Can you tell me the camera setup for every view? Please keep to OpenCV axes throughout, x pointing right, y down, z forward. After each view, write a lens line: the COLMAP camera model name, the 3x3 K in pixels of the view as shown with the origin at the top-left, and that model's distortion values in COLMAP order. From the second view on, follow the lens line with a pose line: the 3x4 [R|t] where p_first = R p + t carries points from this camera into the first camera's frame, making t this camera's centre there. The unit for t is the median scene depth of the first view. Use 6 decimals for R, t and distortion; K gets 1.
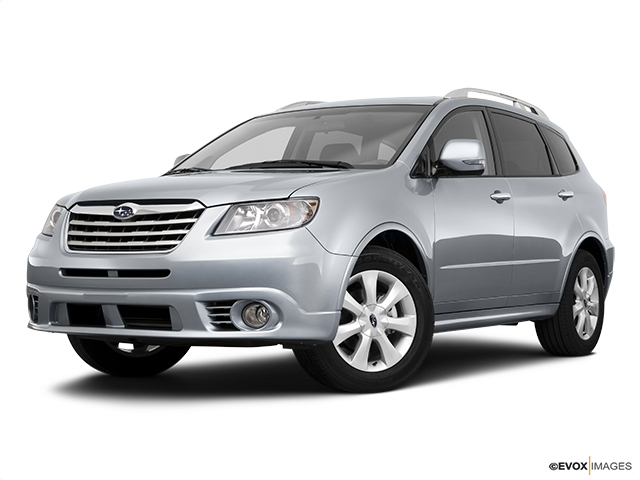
lens RADIAL K [[1191.4, 0, 321.1], [0, 1191.4, 241.4], [0, 0, 1]] dist [0.161324, 0.000000]
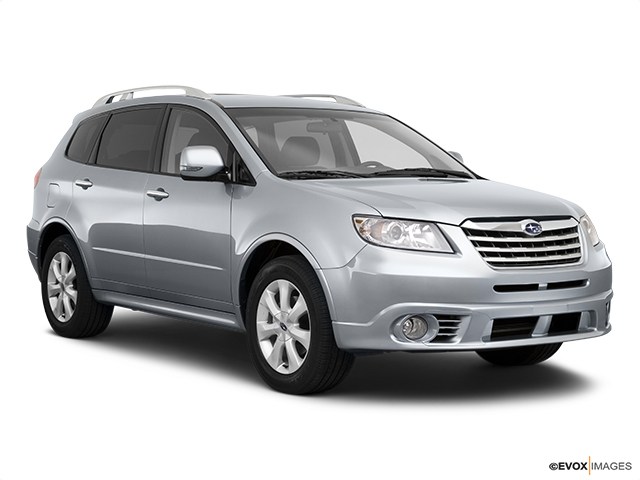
lens RADIAL K [[1184.6, 0, 320.2], [0, 1184.6, 241.8], [0, 0, 1]] dist [0.154108, 0.000000]
pose [[0.361473, -0.043866, 0.931350, -1.188251], [-0.015481, 0.998473, 0.053036, -0.064200], [-0.932254, -0.033589, 0.360242, 0.766435]]
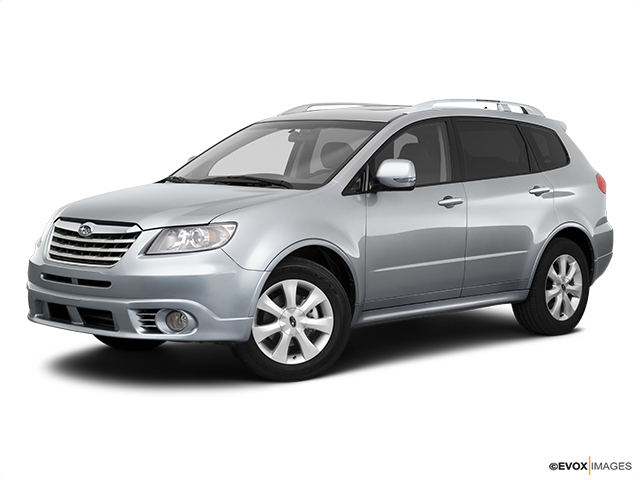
lens RADIAL K [[1191.4, 0, 322.1], [0, 1191.4, 238.0], [0, 0, 1]] dist [0.161324, 0.000000]
pose [[0.981617, 0.019852, -0.189825, 0.298167], [-0.004838, 0.996845, 0.079229, -0.111846], [0.190799, -0.076854, 0.978616, -0.155350]]
